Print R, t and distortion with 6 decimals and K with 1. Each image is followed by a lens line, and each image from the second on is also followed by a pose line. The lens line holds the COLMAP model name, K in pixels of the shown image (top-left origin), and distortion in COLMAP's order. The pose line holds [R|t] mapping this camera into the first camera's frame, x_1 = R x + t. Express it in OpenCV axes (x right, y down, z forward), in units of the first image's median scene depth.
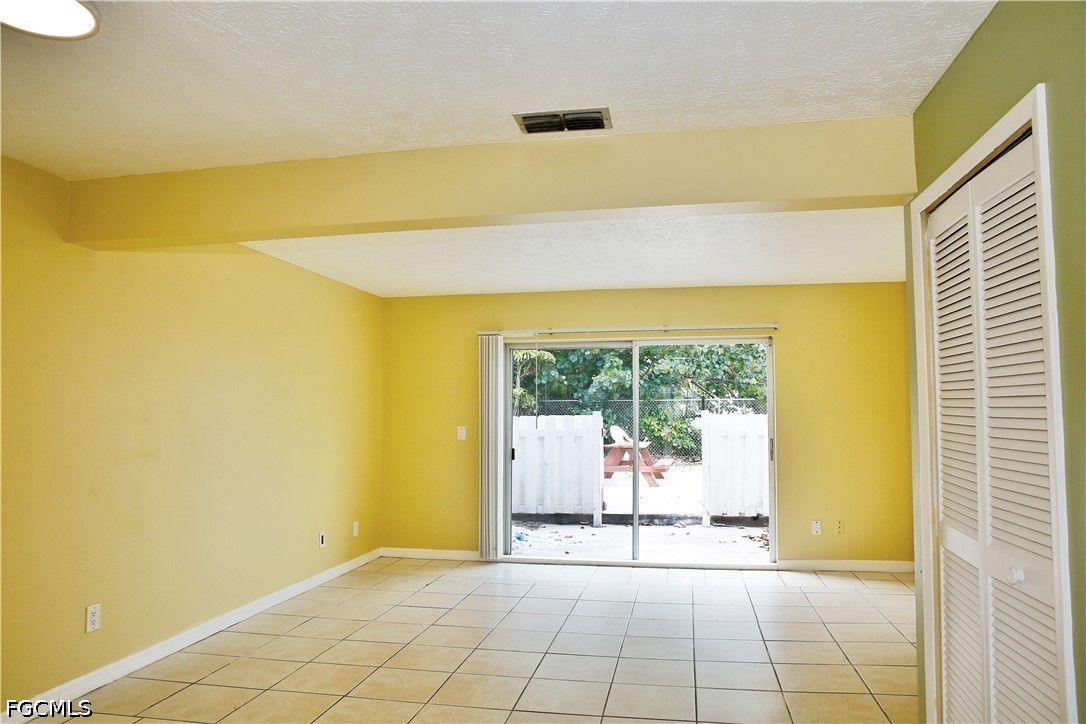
lens RADIAL K [[732.7, 0, 544.6], [0, 732.7, 360.2], [0, 0, 1]] dist [-0.081246, 0.042768]
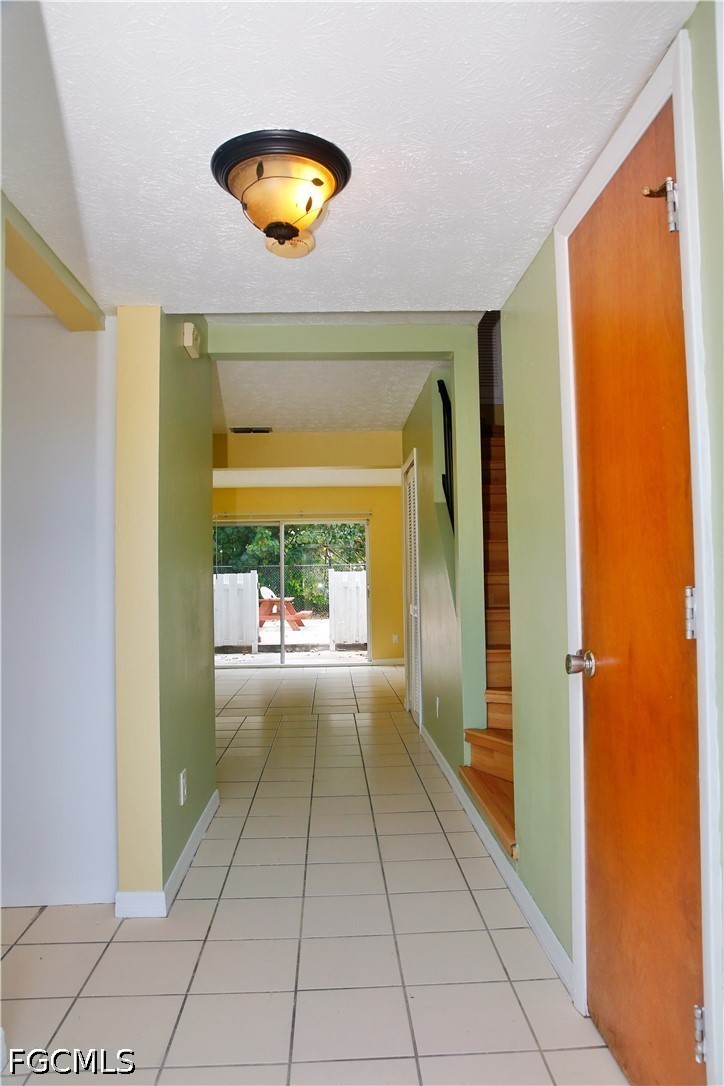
lens RADIAL K [[732.7, 0, 362.9], [0, 732.7, 542.6], [0, 0, 1]] dist [-0.081246, 0.042768]
pose [[0.972507, -0.001874, 0.232865, -0.032848], [-0.002175, 0.999851, 0.017130, -0.004602], [-0.232862, -0.017165, 0.972358, -0.253939]]
